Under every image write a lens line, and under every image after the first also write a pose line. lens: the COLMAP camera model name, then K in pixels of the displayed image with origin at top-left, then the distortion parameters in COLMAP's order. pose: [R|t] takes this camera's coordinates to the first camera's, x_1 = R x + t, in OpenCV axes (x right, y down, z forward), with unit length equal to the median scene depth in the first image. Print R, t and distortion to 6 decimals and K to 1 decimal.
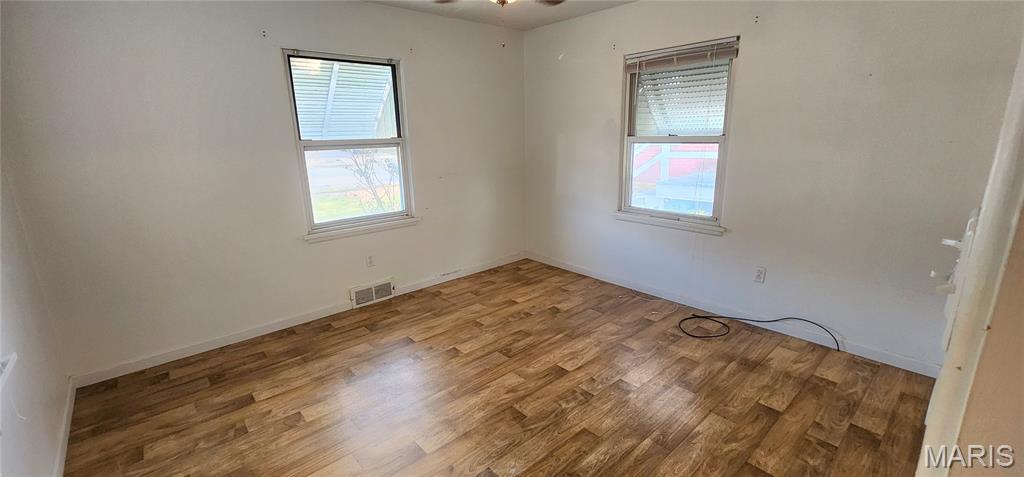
lens RADIAL K [[428.1, 0, 513.7], [0, 428.1, 233.6], [0, 0, 1]] dist [0.001297, 0.000080]
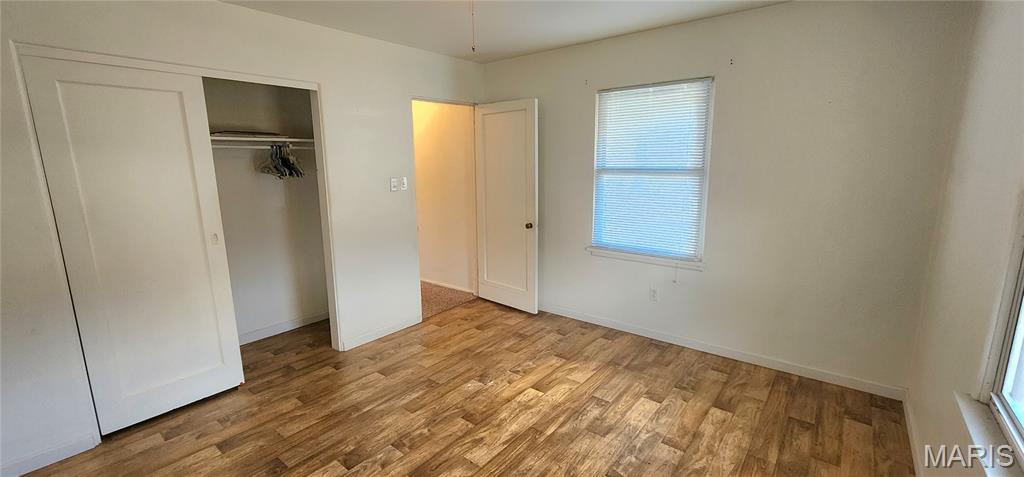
lens RADIAL K [[422.8, 0, 509.0], [0, 422.8, 236.4], [0, 0, 1]] dist [0.000151, -0.000223]
pose [[-0.987140, 0.059144, -0.148516, 0.035779], [-0.005832, 0.915099, 0.403187, -0.380821], [0.159753, 0.398868, -0.902986, 1.516048]]
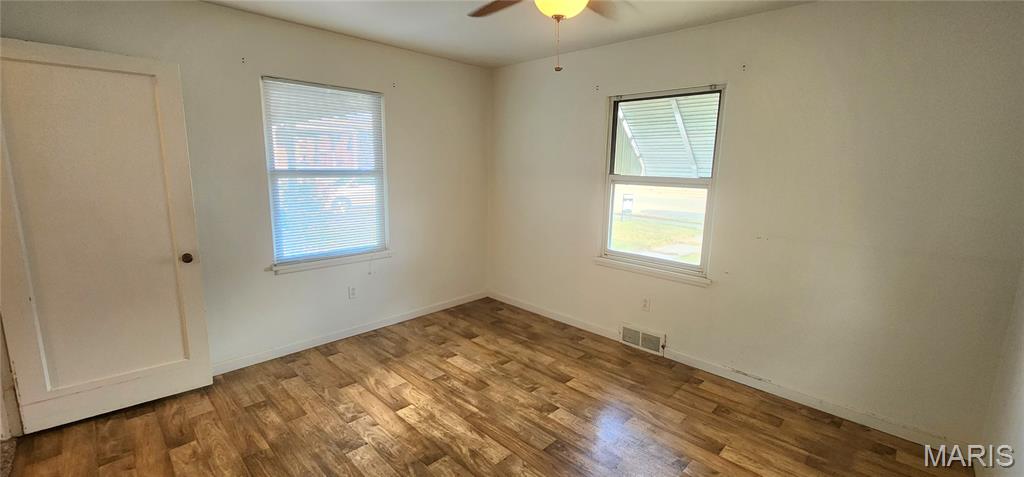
lens RADIAL K [[422.8, 0, 509.0], [0, 422.8, 236.4], [0, 0, 1]] dist [0.000151, -0.000223]
pose [[0.056726, 0.194926, -0.979176, 0.717051], [-0.251353, 0.951954, 0.174946, -0.225851], [0.966232, 0.236195, 0.102996, 0.789227]]
